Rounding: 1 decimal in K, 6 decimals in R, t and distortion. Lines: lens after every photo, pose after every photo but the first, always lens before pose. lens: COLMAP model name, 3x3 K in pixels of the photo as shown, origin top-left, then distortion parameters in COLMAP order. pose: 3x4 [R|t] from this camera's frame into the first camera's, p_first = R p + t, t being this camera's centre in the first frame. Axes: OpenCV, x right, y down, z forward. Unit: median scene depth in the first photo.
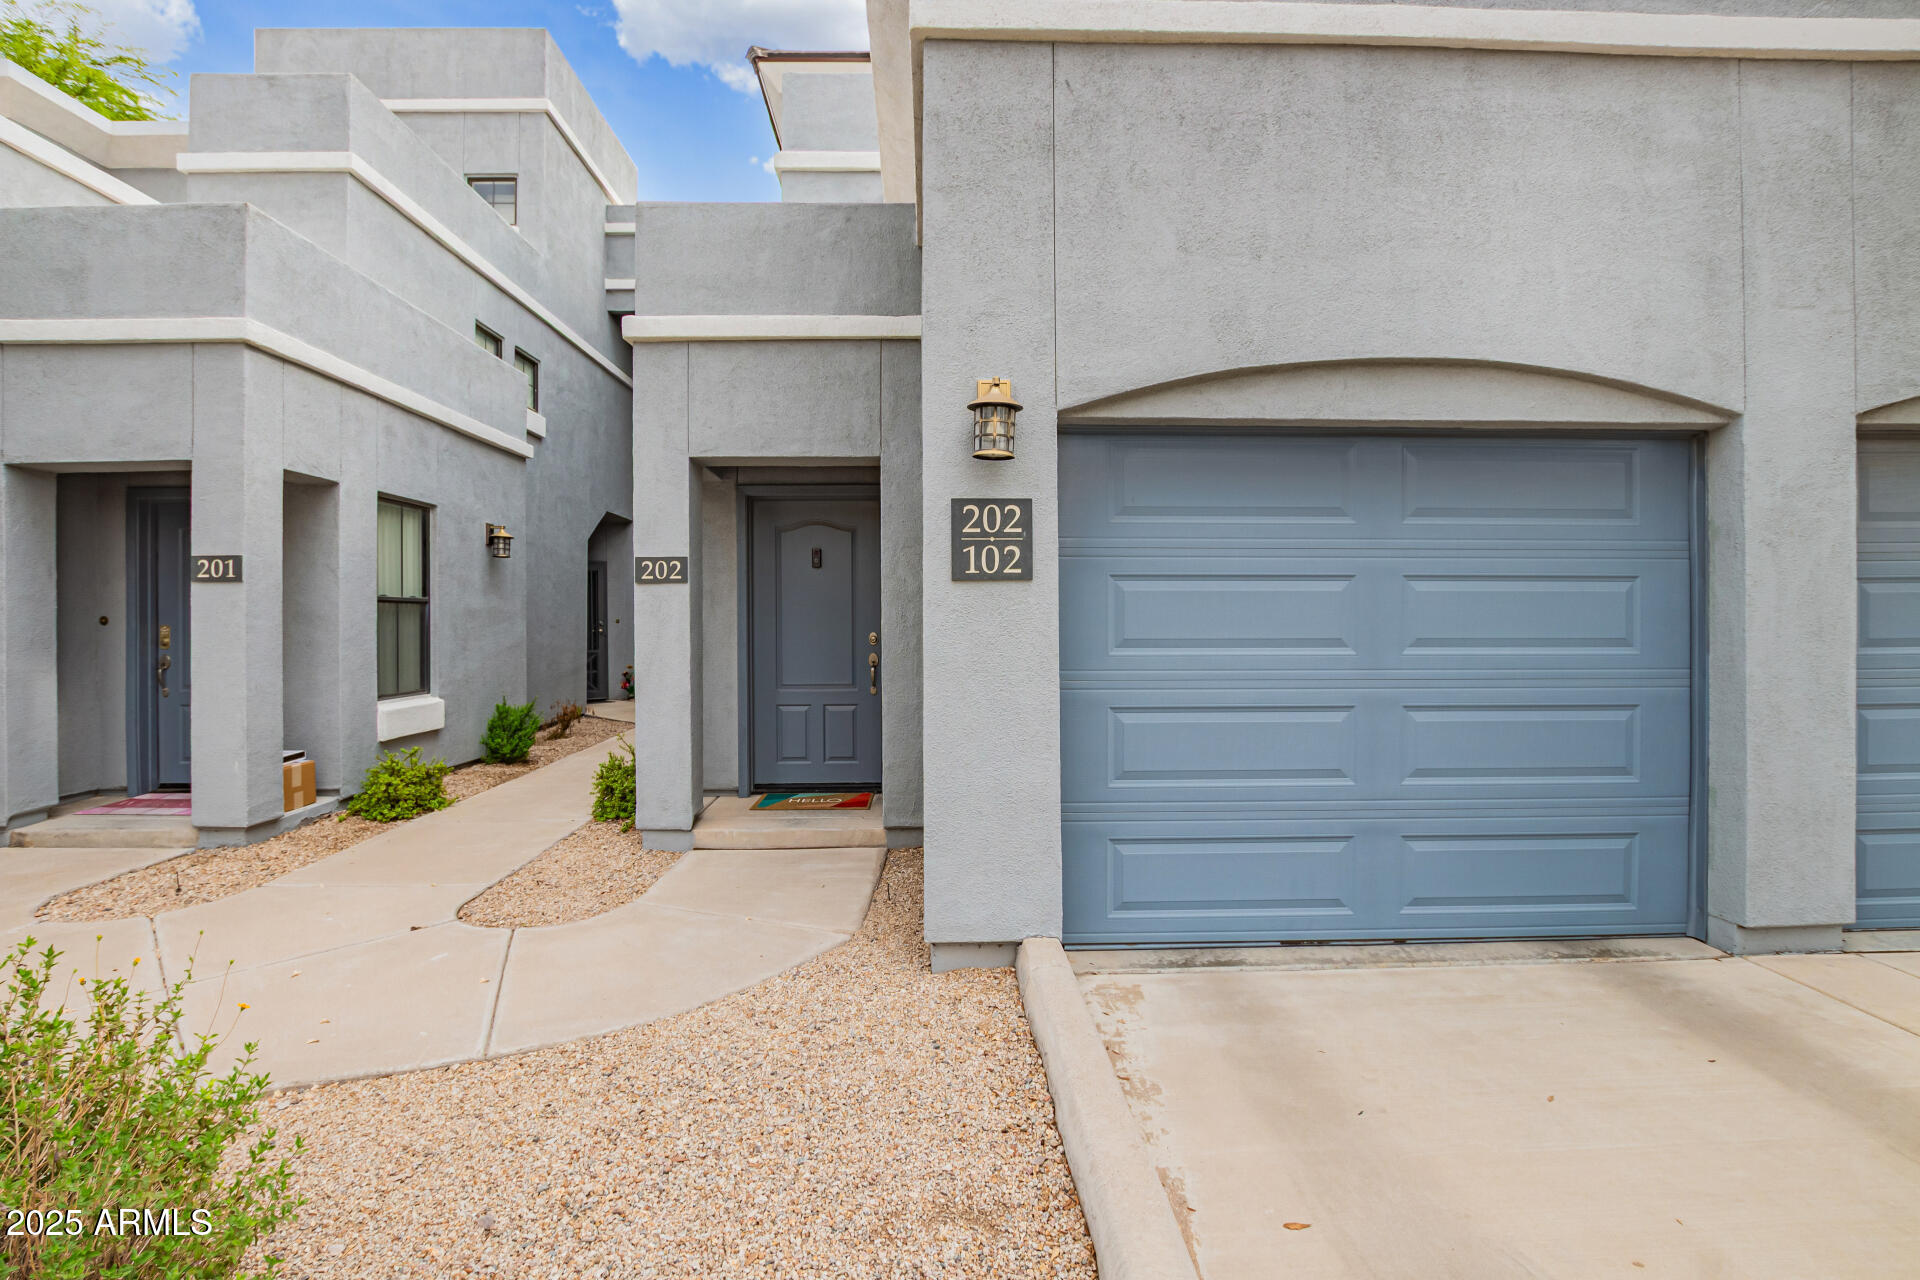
lens RADIAL K [[897.7, 0, 942.5], [0, 897.7, 622.5], [0, 0, 1]] dist [-0.028773, 0.001563]
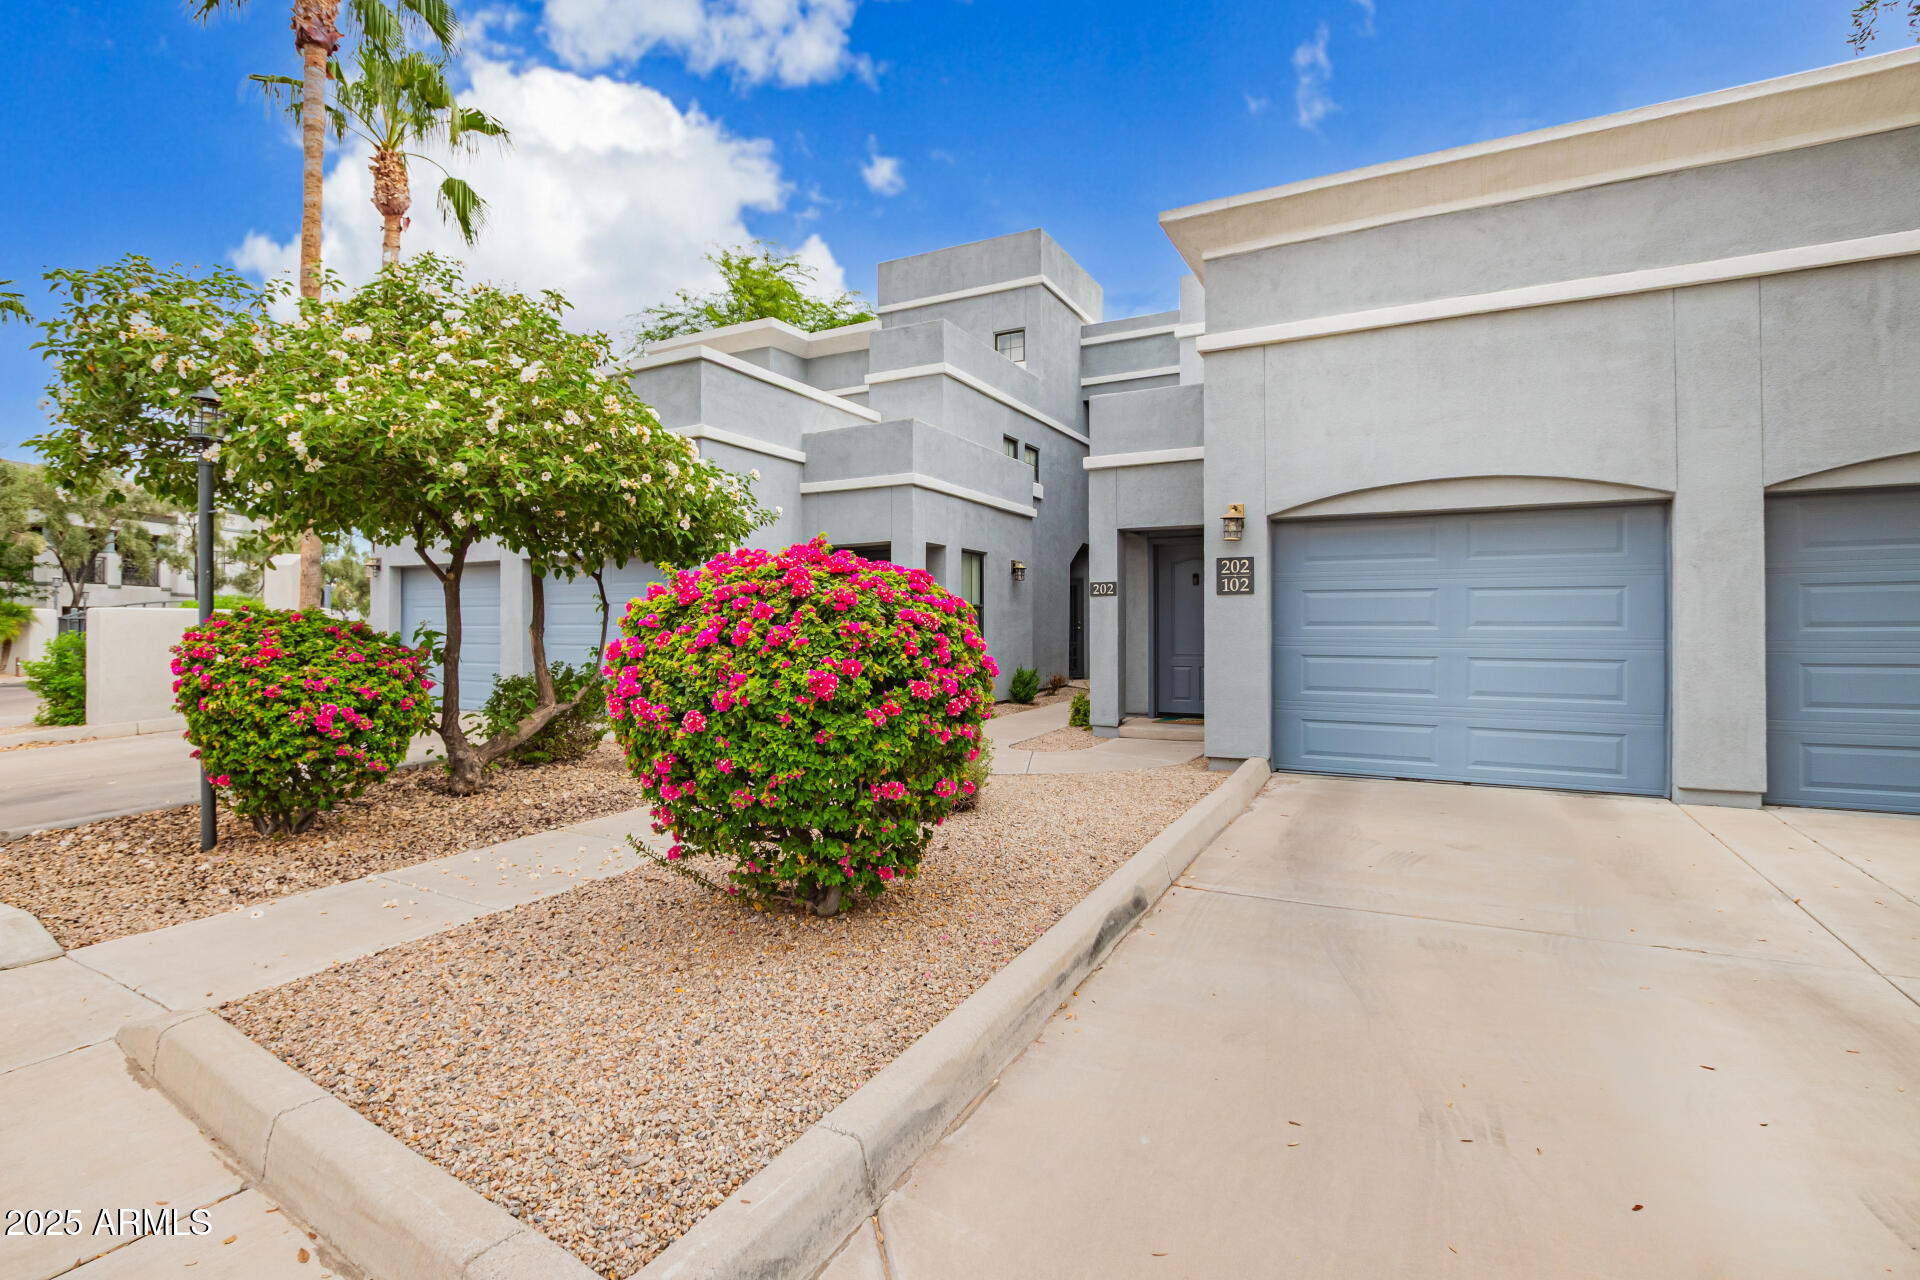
lens RADIAL K [[897.7, 0, 953.2], [0, 897.7, 628.9], [0, 0, 1]] dist [-0.028773, 0.001563]
pose [[0.871749, 0.003876, -0.489938, 0.327543], [-0.003619, 0.999992, 0.001472, 0.023391], [0.489940, 0.000490, 0.871756, -0.781207]]
